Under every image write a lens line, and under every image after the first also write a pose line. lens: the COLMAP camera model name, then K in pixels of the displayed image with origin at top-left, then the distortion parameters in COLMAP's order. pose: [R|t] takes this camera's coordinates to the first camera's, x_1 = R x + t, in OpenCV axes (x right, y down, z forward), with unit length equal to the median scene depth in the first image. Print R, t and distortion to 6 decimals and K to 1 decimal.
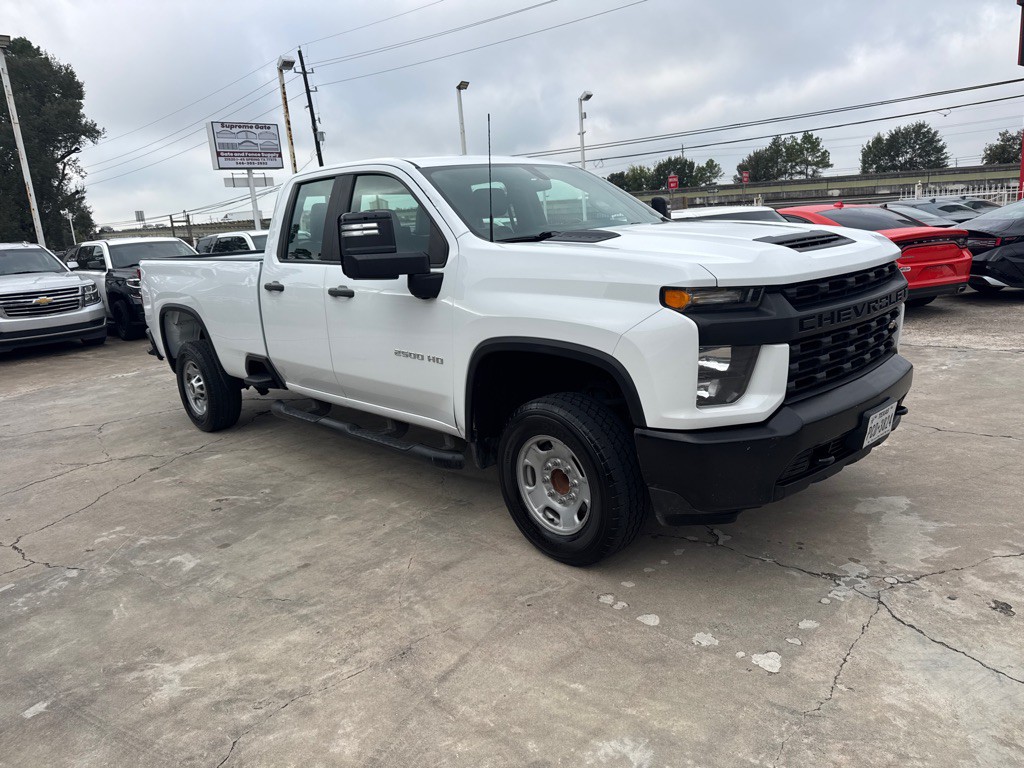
lens RADIAL K [[722.8, 0, 519.1], [0, 722.8, 381.0], [0, 0, 1]] dist [0.037722, -0.044854]
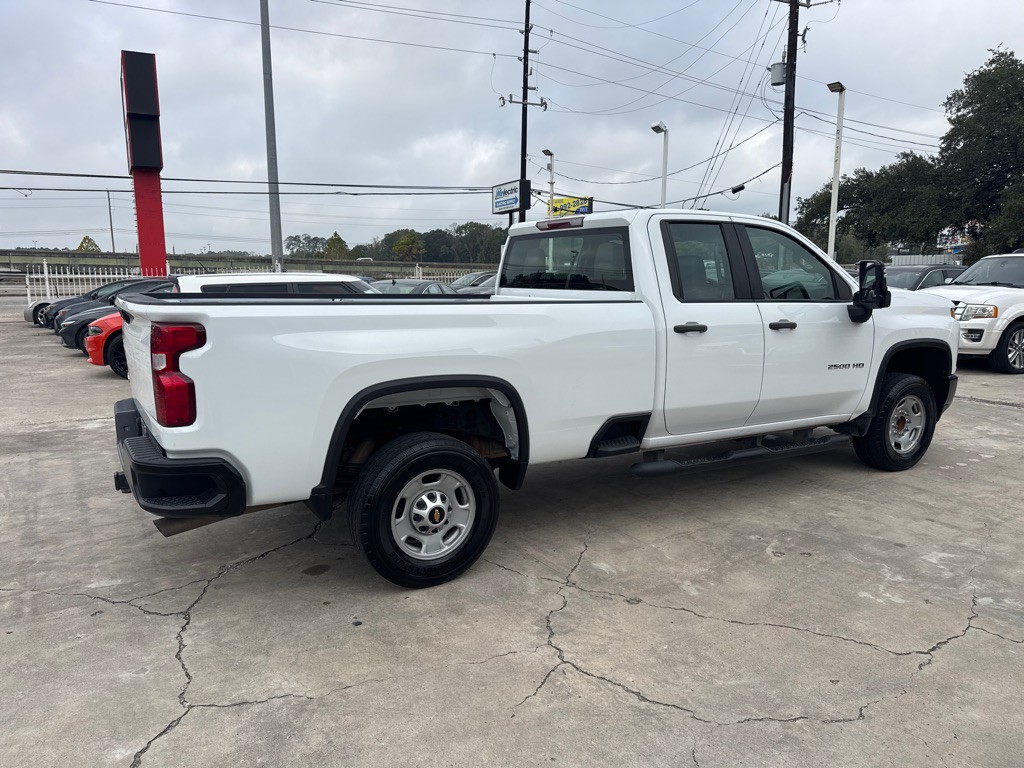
lens RADIAL K [[722.8, 0, 505.5], [0, 722.8, 382.8], [0, 0, 1]] dist [0.037722, -0.044854]
pose [[0.237662, -0.079394, 0.968098, -1.677933], [0.191202, 0.980978, 0.033511, -0.177538], [-0.952344, 0.177138, 0.248321, 1.309093]]
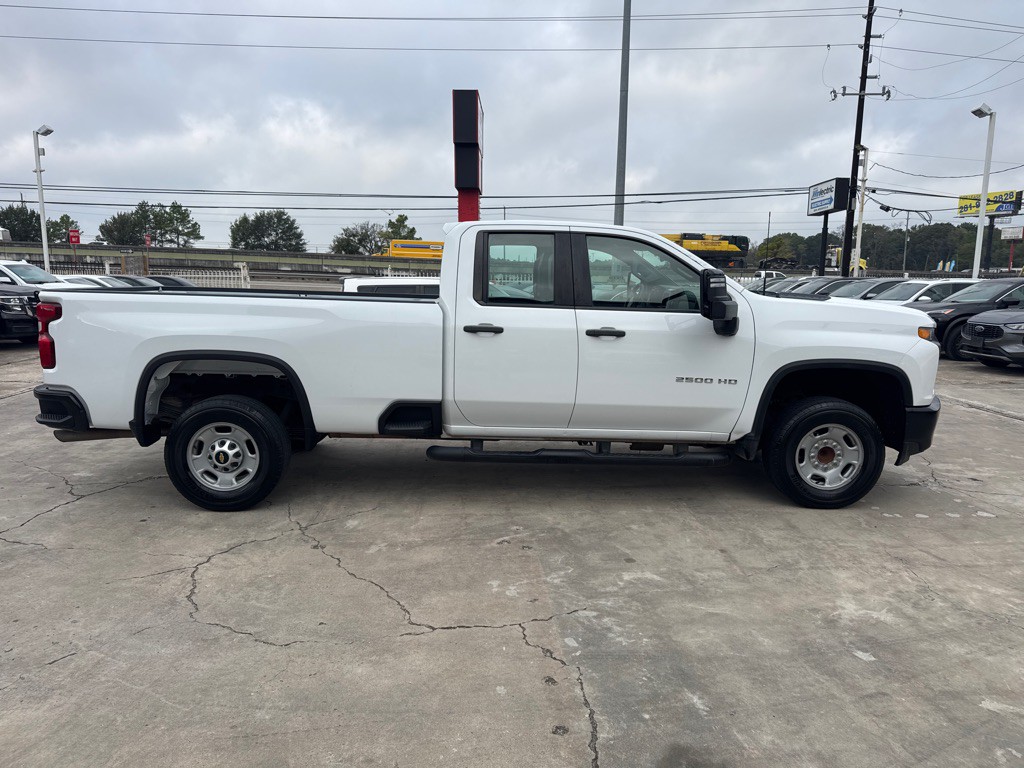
lens RADIAL K [[722.8, 0, 509.7], [0, 722.8, 376.7], [0, 0, 1]] dist [0.037722, -0.044854]
pose [[0.674441, -0.024772, 0.737913, -1.370625], [0.098395, 0.993538, -0.056578, -0.002338], [-0.731743, 0.110766, 0.672520, 0.393117]]
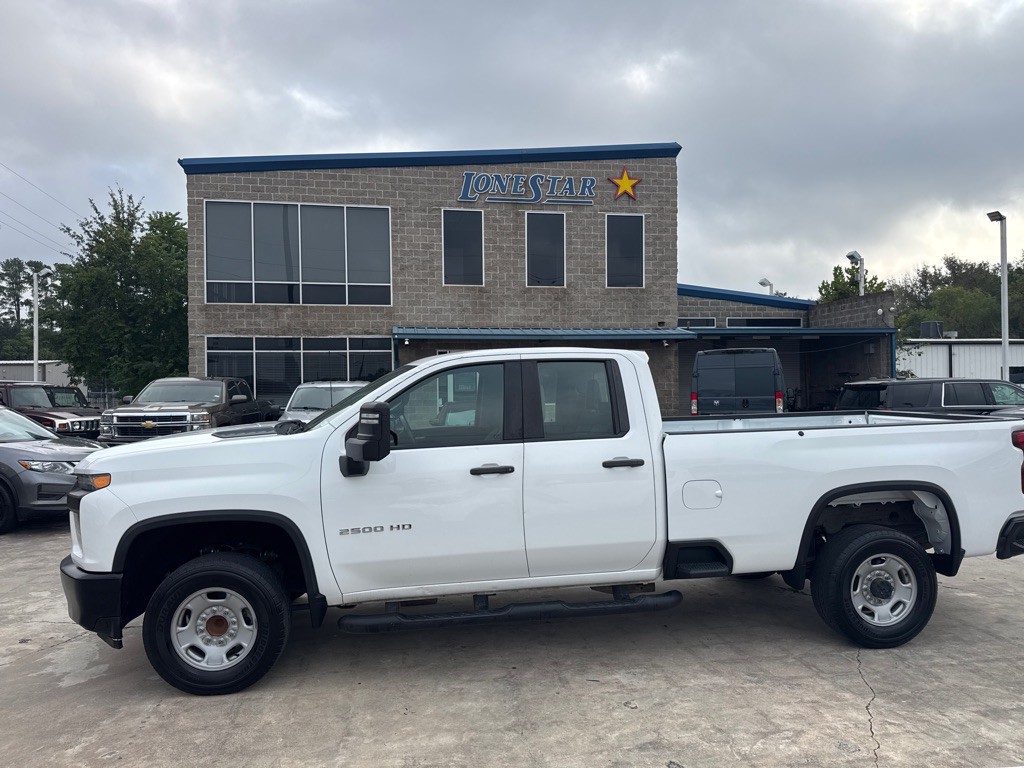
lens RADIAL K [[722.8, 0, 514.2], [0, 722.8, 382.9], [0, 0, 1]] dist [0.037722, -0.044854]
pose [[-0.587601, 0.075937, -0.805580, 1.026310], [-0.117318, 0.977071, 0.177676, -0.601108], [0.800601, 0.198912, -0.565219, 2.176053]]
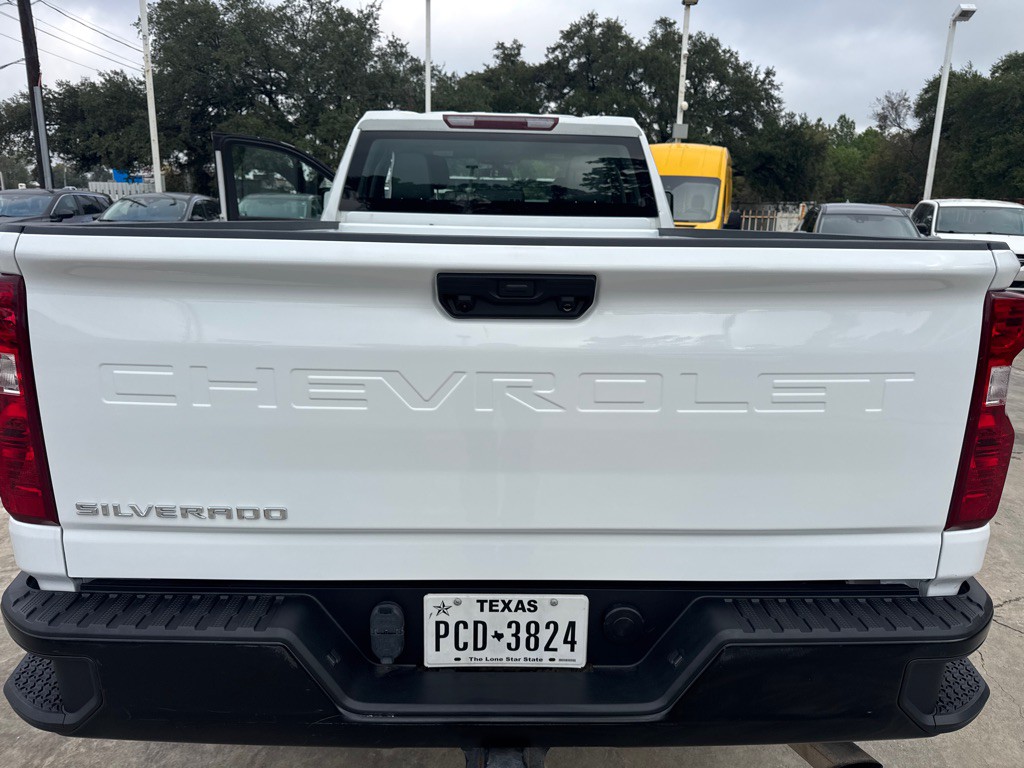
lens RADIAL K [[722.8, 0, 511.9], [0, 722.8, 384.5], [0, 0, 1]] dist [0.037722, -0.044854]
pose [[-0.728396, -0.108657, 0.676485, -1.030631], [0.174855, 0.925171, 0.336873, -0.405991], [-0.662469, 0.363664, -0.654892, 2.267544]]
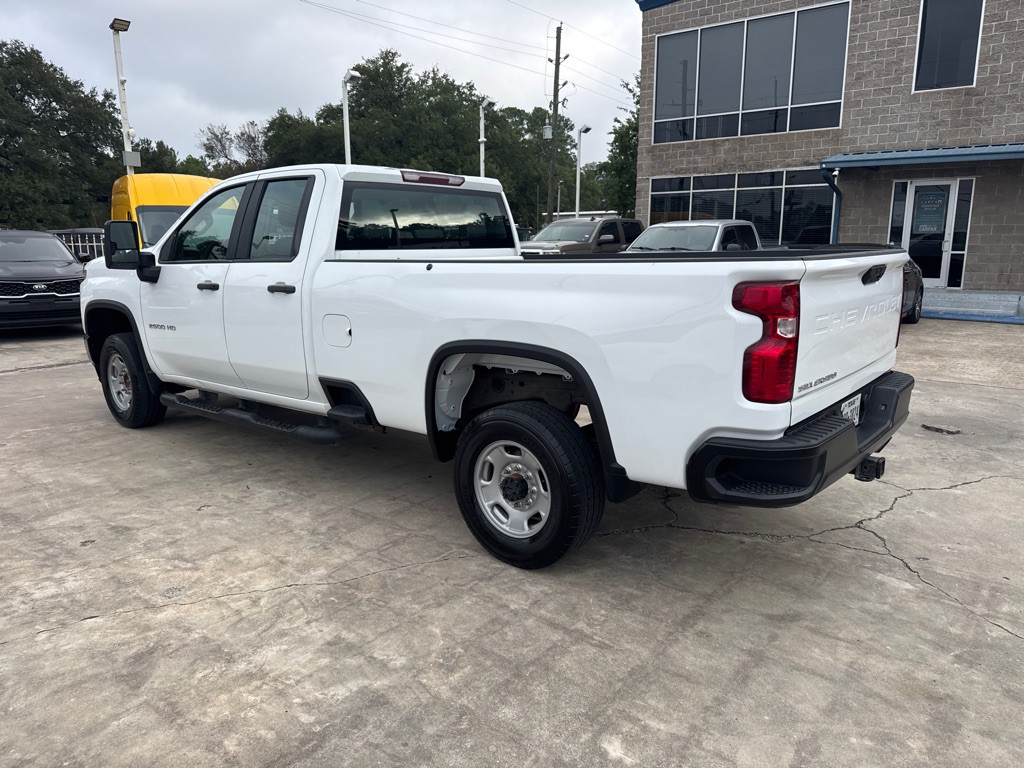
lens RADIAL K [[722.8, 0, 516.0], [0, 722.8, 387.3], [0, 0, 1]] dist [0.037722, -0.044854]
pose [[-0.991564, 0.094583, -0.088627, -0.306304], [0.050180, 0.910557, 0.410327, -0.589894], [0.119510, 0.402418, -0.907622, 2.831596]]
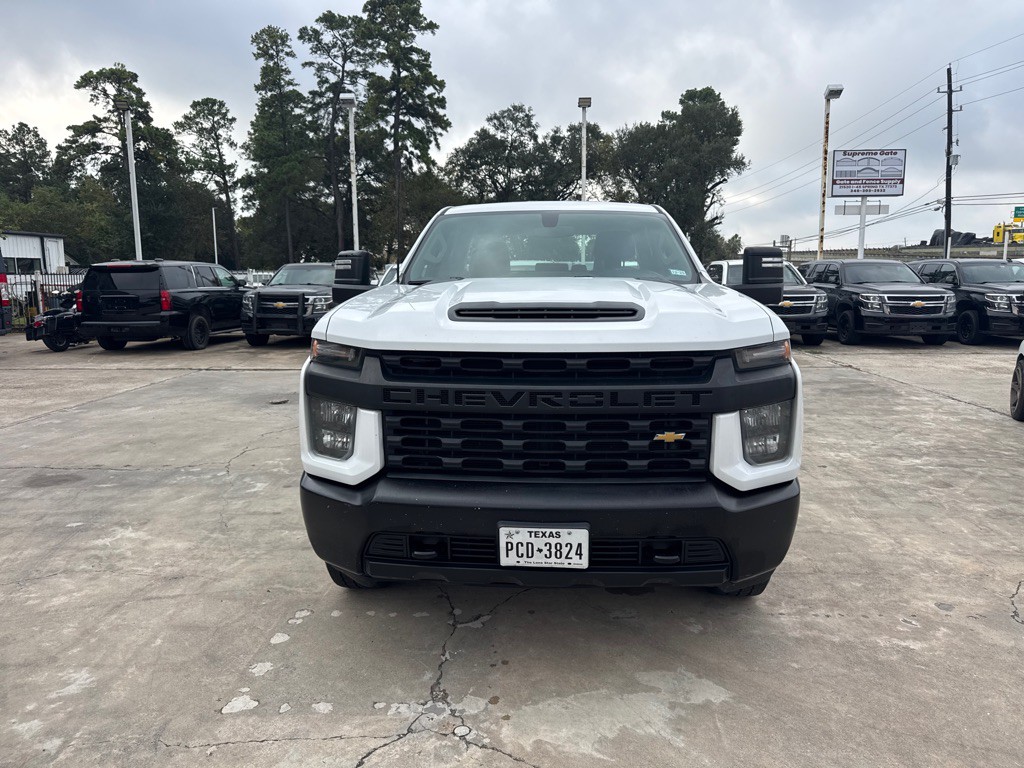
lens RADIAL K [[722.8, 0, 518.2], [0, 722.8, 376.0], [0, 0, 1]] dist [0.037722, -0.044854]
pose [[0.672458, 0.172171, -0.719832, 0.869582], [-0.200895, 0.978515, 0.046370, -0.133018], [0.712349, 0.113429, 0.692598, 0.356490]]
